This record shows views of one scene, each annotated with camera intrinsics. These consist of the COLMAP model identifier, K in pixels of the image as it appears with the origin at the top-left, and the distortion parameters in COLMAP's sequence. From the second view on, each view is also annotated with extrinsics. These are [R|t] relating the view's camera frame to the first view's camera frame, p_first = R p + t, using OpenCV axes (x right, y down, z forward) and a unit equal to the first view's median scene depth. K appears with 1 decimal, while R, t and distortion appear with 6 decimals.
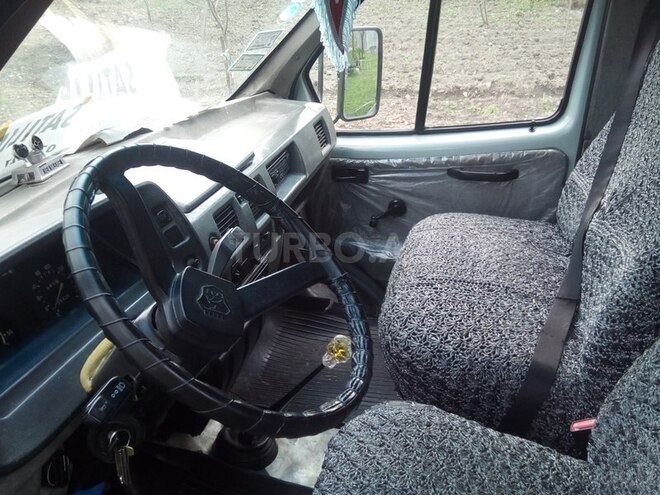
lens RADIAL K [[639.9, 0, 331.3], [0, 639.9, 220.9], [0, 0, 1]] dist [0.000204, -0.020215]
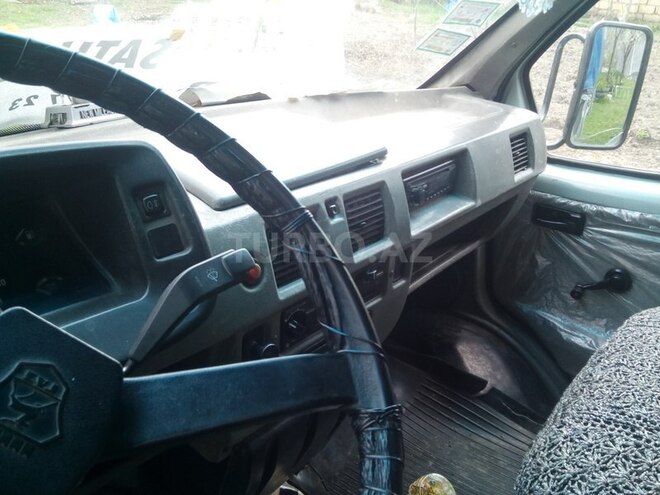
lens RADIAL K [[639.9, 0, 331.3], [0, 639.9, 220.9], [0, 0, 1]] dist [0.000204, -0.020215]
pose [[0.912596, 0.212798, -0.349120, 0.051210], [-0.225756, 0.974177, 0.003664, -0.016616], [0.340884, 0.075472, 0.937071, 0.258606]]
